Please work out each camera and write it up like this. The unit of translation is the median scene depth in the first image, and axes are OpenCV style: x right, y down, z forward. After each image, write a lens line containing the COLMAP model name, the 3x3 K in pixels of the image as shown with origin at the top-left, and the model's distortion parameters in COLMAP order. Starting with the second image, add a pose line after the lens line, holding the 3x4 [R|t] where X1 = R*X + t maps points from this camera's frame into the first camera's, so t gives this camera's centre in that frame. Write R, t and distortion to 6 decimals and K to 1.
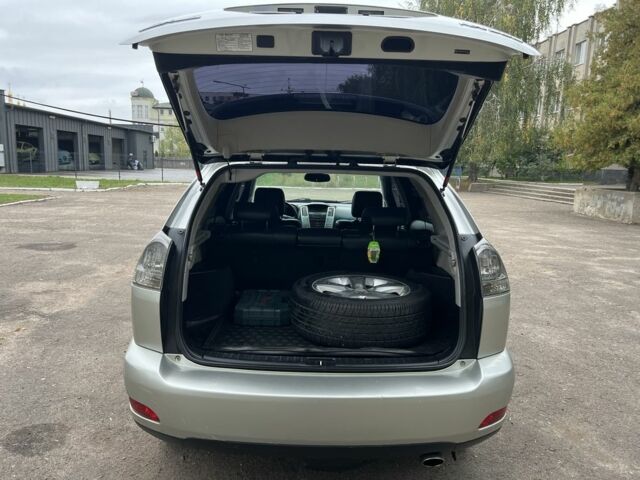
lens RADIAL K [[481.6, 0, 320.0], [0, 481.6, 240.0], [0, 0, 1]] dist [0.004459, -0.004368]
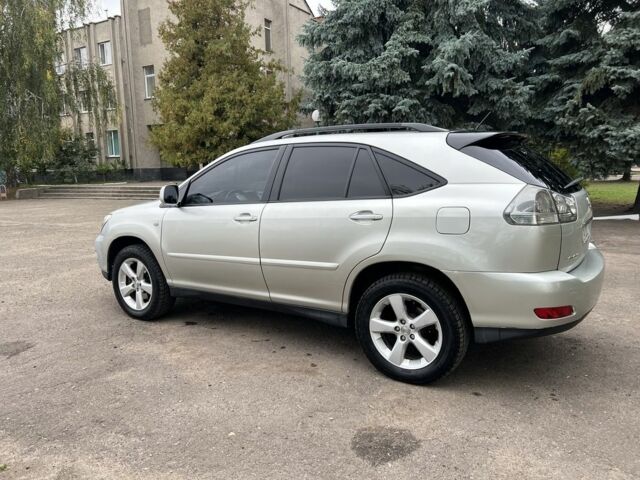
lens RADIAL K [[477.9, 0, 316.0], [0, 477.9, 240.7], [0, 0, 1]] dist [0.053489, -0.057688]
pose [[0.553216, -0.162883, 0.816958, -0.111653], [0.169254, 0.982220, 0.081220, -0.004556], [-0.815662, 0.093341, 0.570949, 0.046376]]
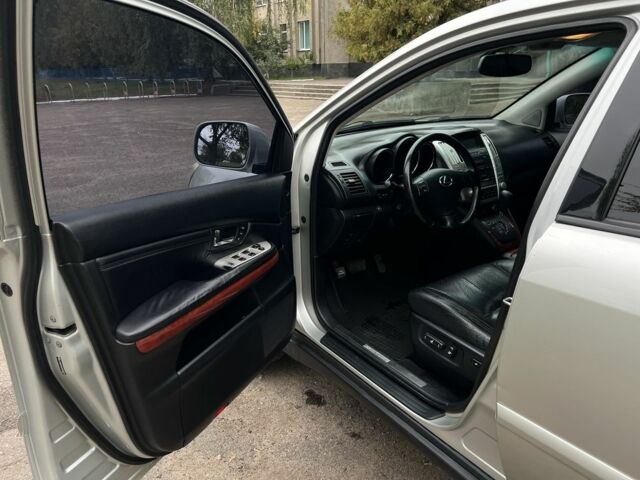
lens RADIAL K [[477.9, 0, 316.0], [0, 477.9, 240.7], [0, 0, 1]] dist [0.053489, -0.057688]
pose [[0.823837, -0.230873, 0.517678, -0.054116], [0.128707, 0.965628, 0.225824, -0.013911], [-0.552021, -0.119413, 0.825235, 0.101195]]
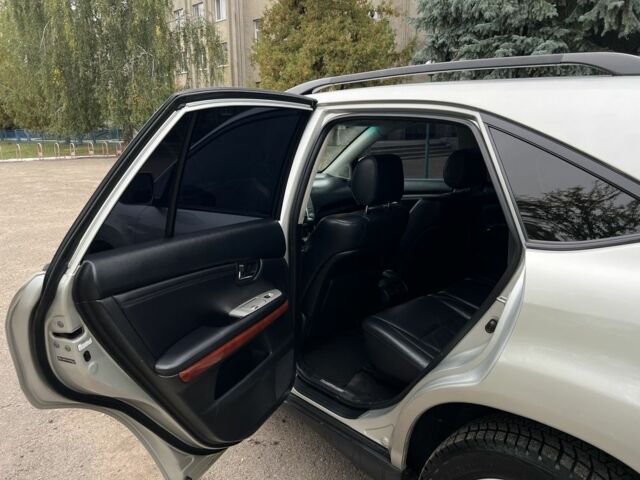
lens RADIAL K [[477.9, 0, 316.0], [0, 477.9, 240.7], [0, 0, 1]] dist [0.053489, -0.057688]
pose [[0.730524, -0.187047, 0.656771, -0.060899], [0.136377, 0.982343, 0.128077, -0.010255], [-0.669131, -0.003995, 0.743134, 0.070756]]
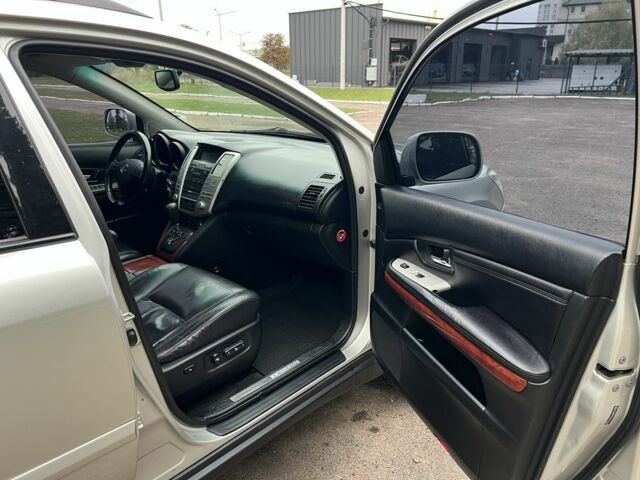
lens RADIAL K [[490.9, 0, 320.0], [0, 490.9, 240.0], [0, 0, 1]] dist [0.004466, -0.000982]
pose [[0.714786, 0.194318, -0.671805, 0.054960], [-0.080038, 0.977040, 0.197448, -0.012486], [0.694748, -0.087363, 0.713928, 0.108472]]
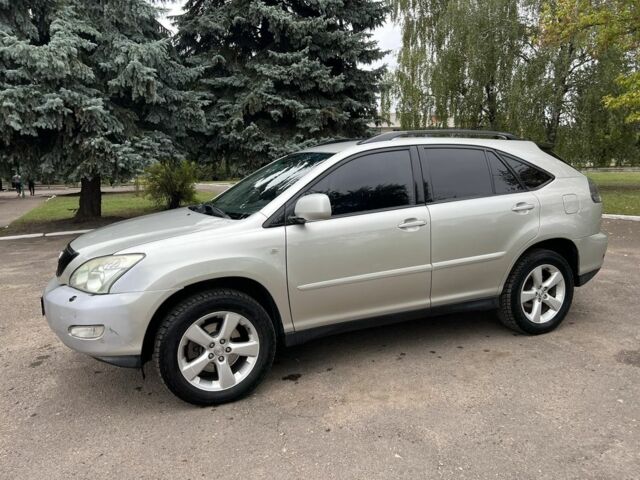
lens RADIAL K [[477.9, 0, 316.0], [0, 477.9, 240.7], [0, 0, 1]] dist [0.053489, -0.057688]
pose [[-0.382831, -0.155233, 0.910683, -0.114968], [0.168746, 0.957446, 0.234141, -0.027770], [-0.908276, 0.243311, -0.340345, 0.178806]]
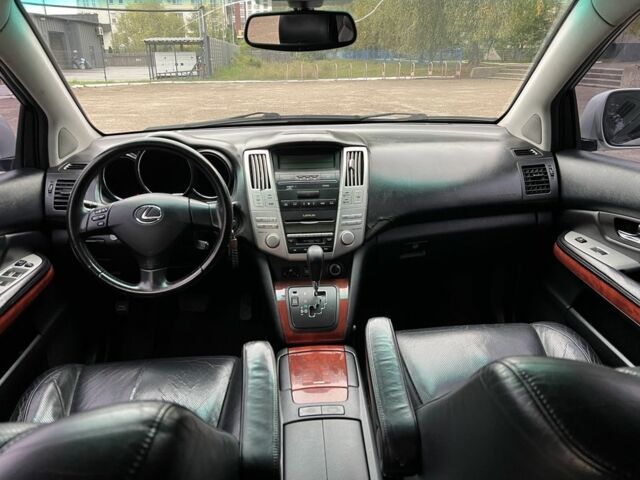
lens RADIAL K [[481.6, 0, 320.0], [0, 481.6, 240.0], [0, 0, 1]] dist [0.004459, -0.004368]
pose [[0.997855, -0.056257, 0.033467, -0.001307], [0.048015, 0.976540, 0.209914, -0.011354], [-0.044491, -0.207857, 0.977147, 0.106319]]
